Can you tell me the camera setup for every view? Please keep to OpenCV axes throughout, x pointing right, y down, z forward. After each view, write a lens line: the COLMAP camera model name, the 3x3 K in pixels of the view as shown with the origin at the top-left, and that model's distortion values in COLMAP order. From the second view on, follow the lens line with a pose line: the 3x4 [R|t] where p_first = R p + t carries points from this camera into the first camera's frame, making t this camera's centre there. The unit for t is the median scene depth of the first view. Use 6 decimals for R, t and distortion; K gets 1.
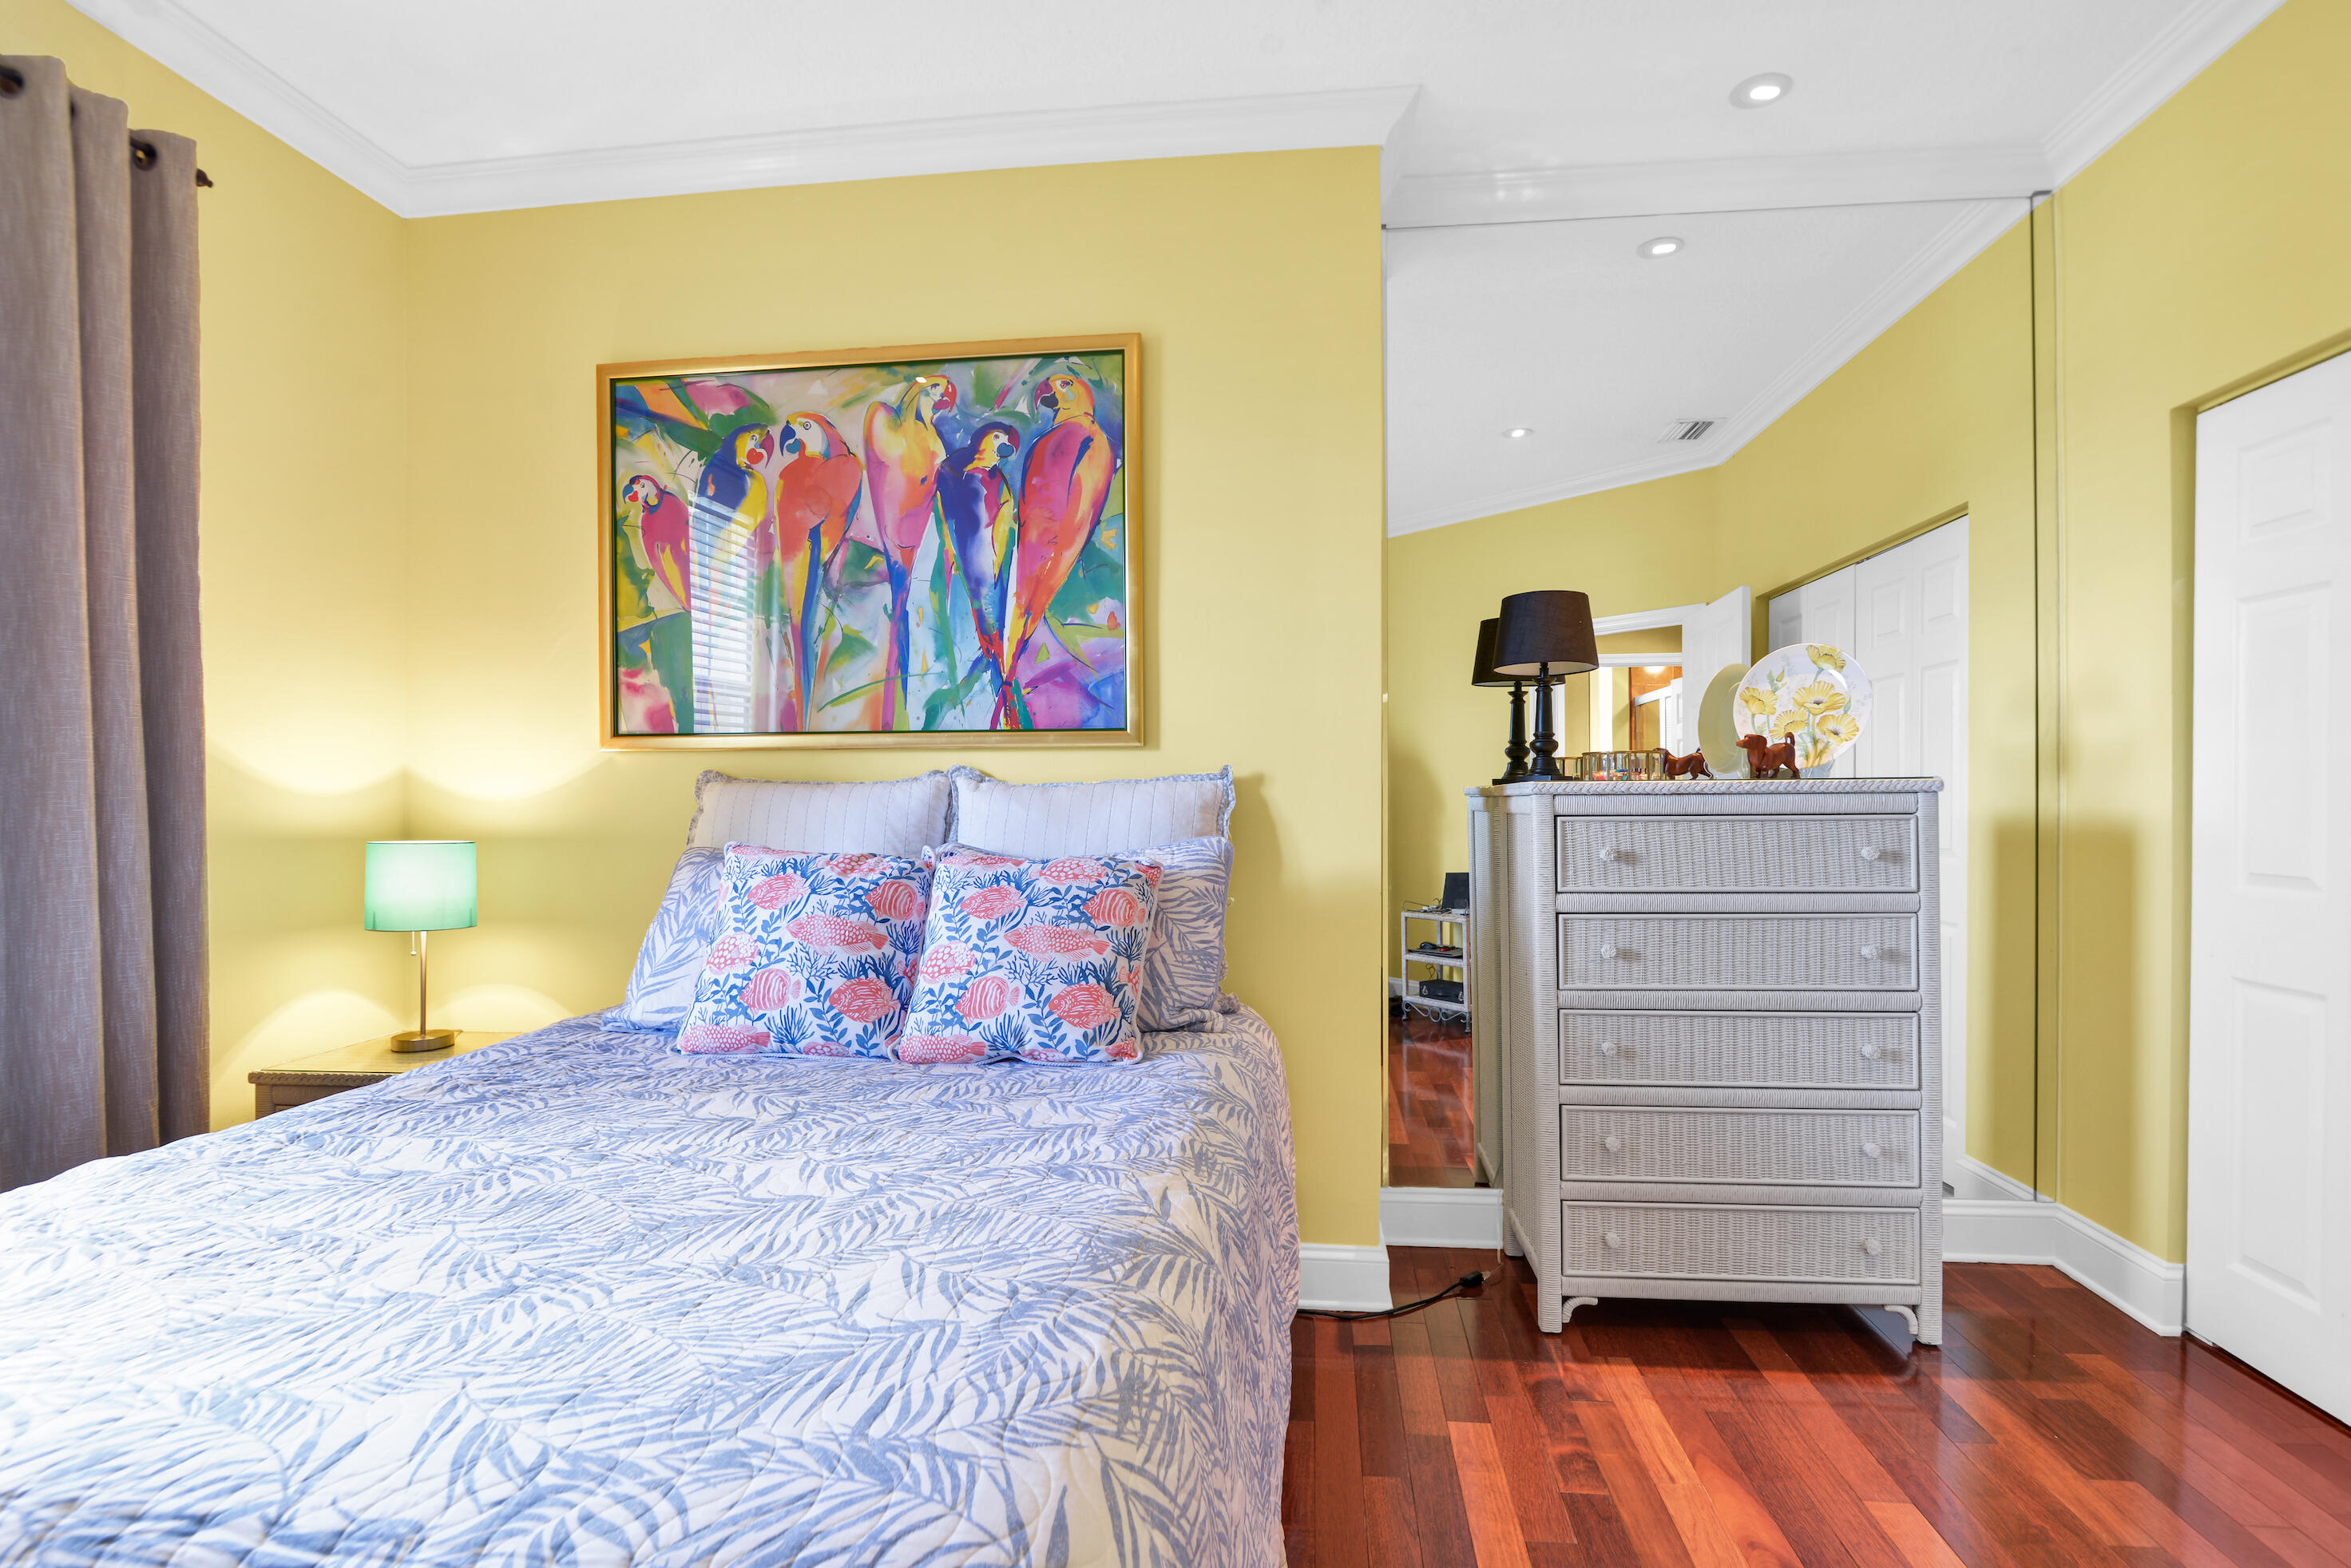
lens RADIAL K [[1126.6, 0, 1167.3], [0, 1126.6, 804.8], [0, 0, 1]] dist [-0.019384, 0.000176]
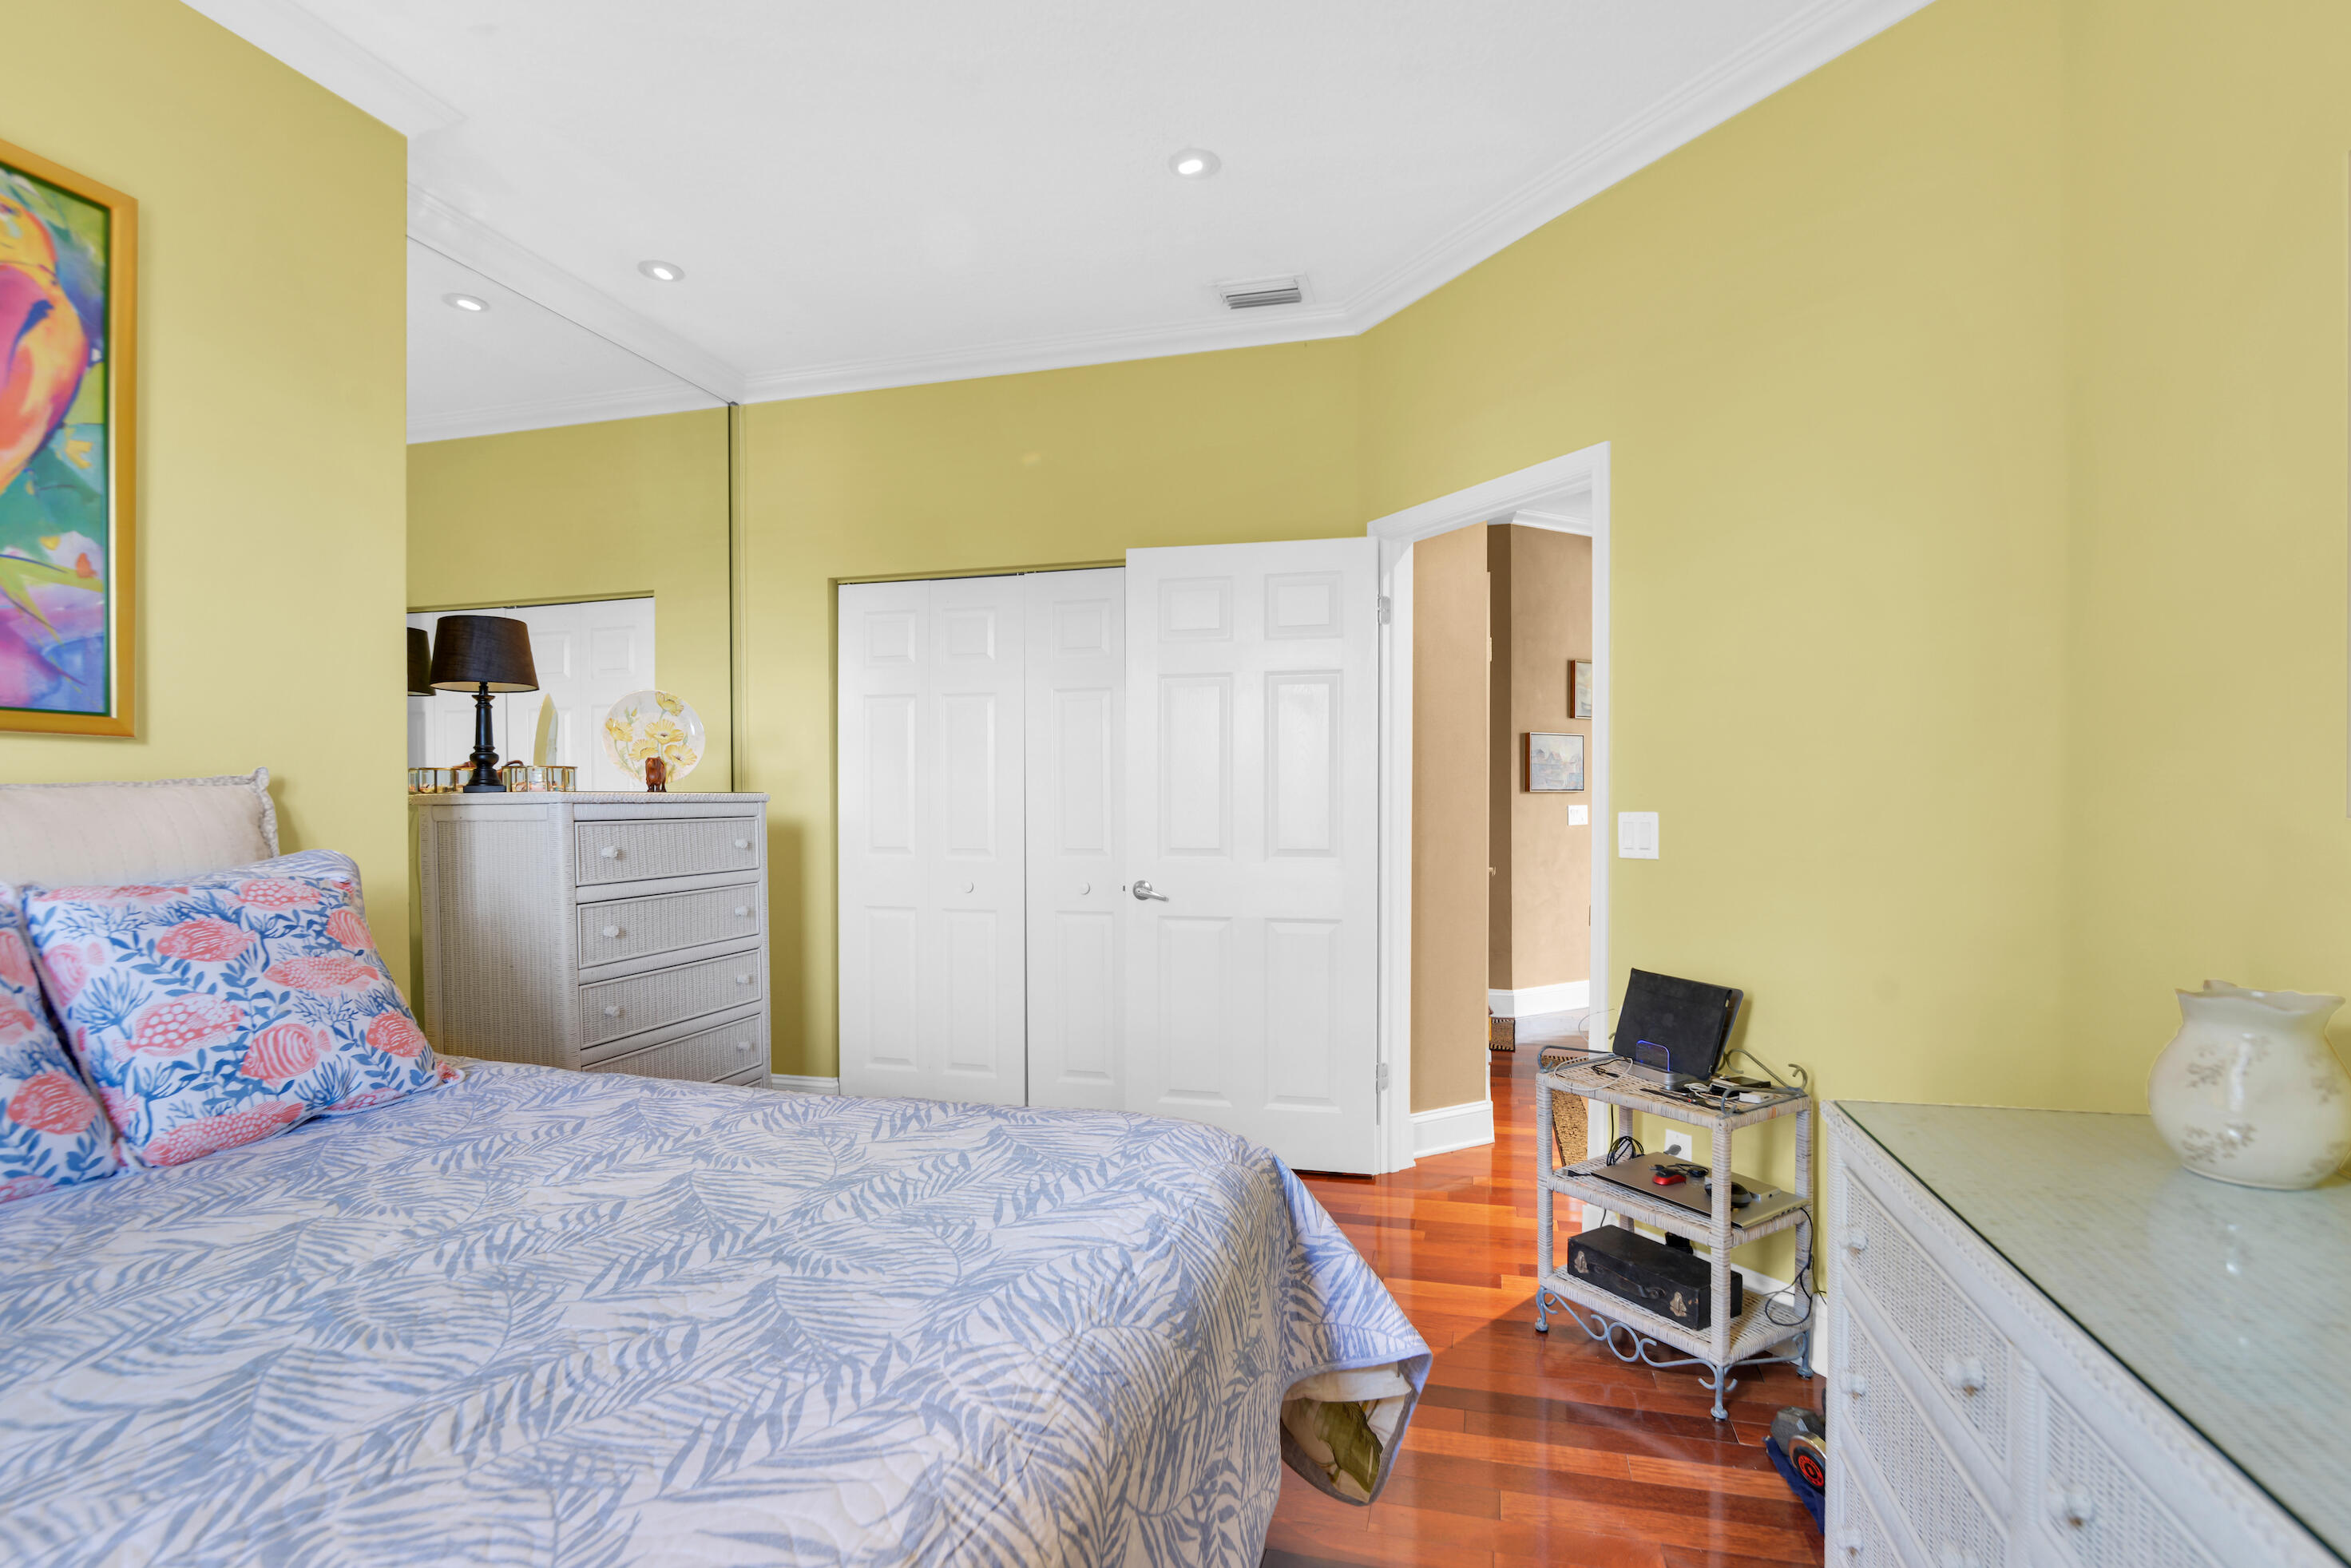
lens RADIAL K [[1128.3, 0, 1172.3], [0, 1128.3, 818.6], [0, 0, 1]] dist [-0.017891, -0.000030]
pose [[0.157284, -0.010494, 0.987498, -0.685316], [0.009977, 0.999909, 0.009036, 0.002582], [-0.987503, 0.008431, 0.157375, 0.194610]]
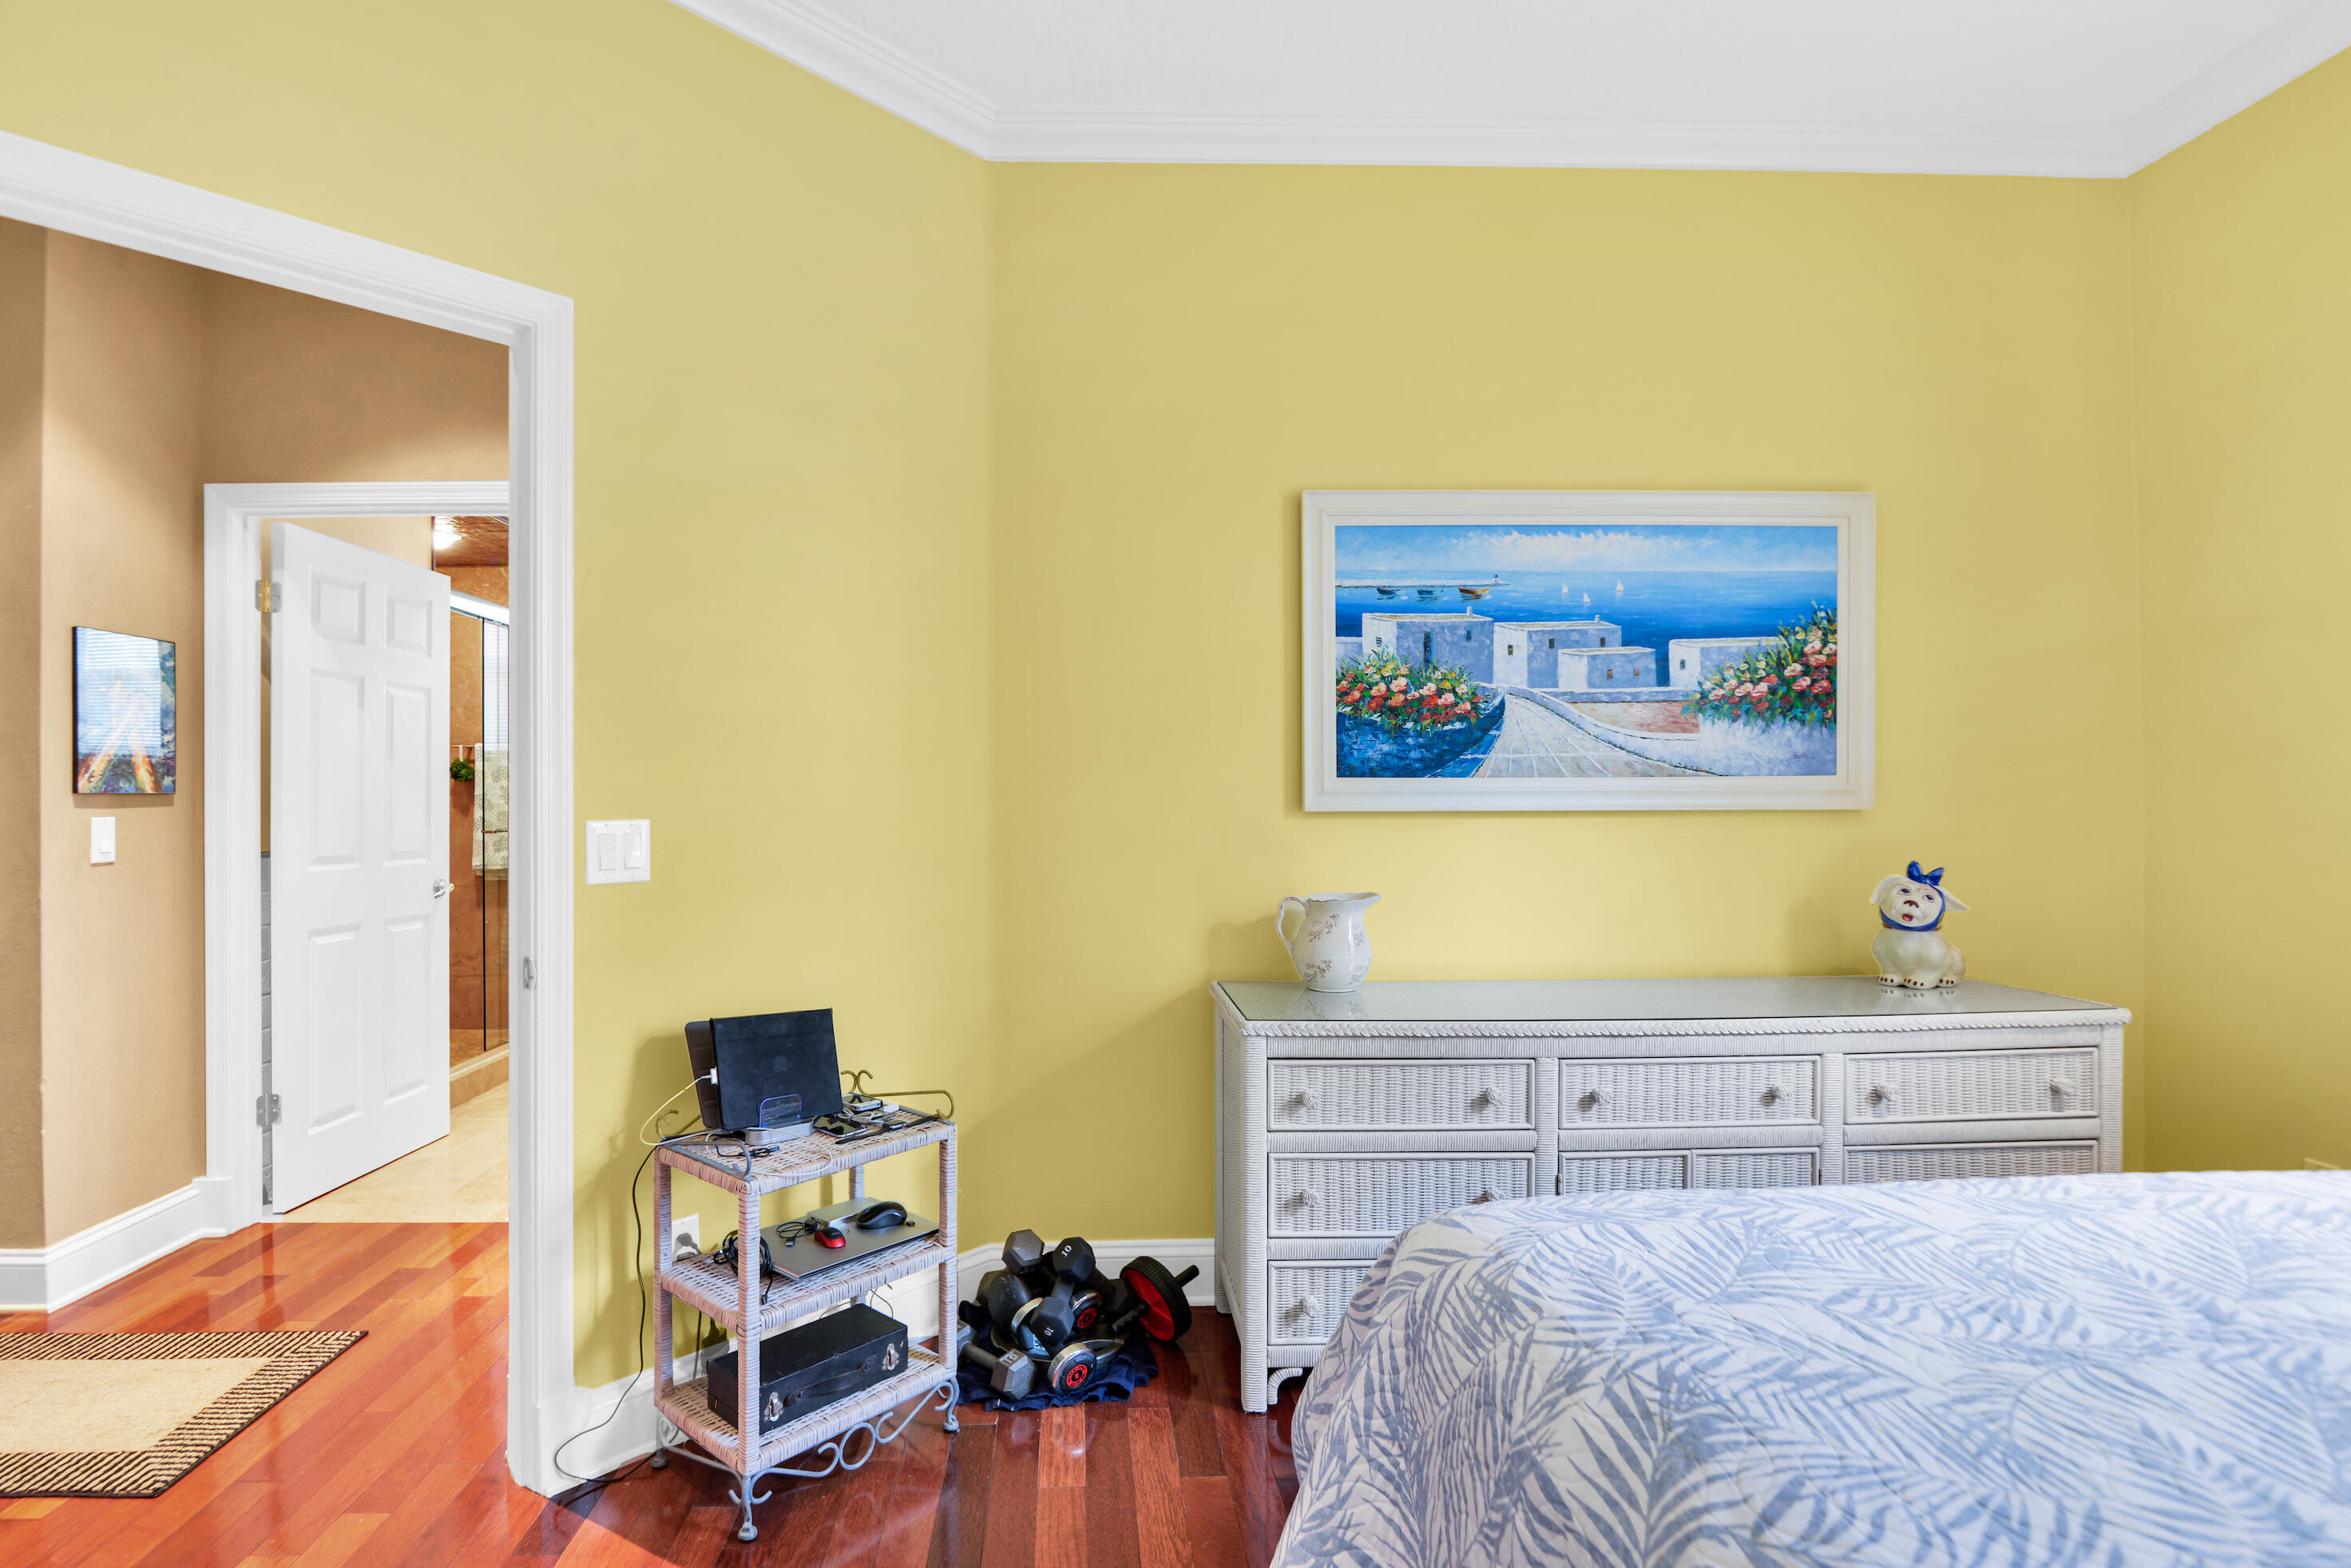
lens RADIAL K [[1148.4, 0, 1080.6], [0, 1148.4, 797.6], [0, 0, 1]] dist [-0.016538, -0.000547]
pose [[-0.991570, 0.009272, -0.129237, 0.203611], [0.008843, 0.999953, 0.003890, -0.006303], [0.129267, 0.002714, -0.991606, 0.777633]]
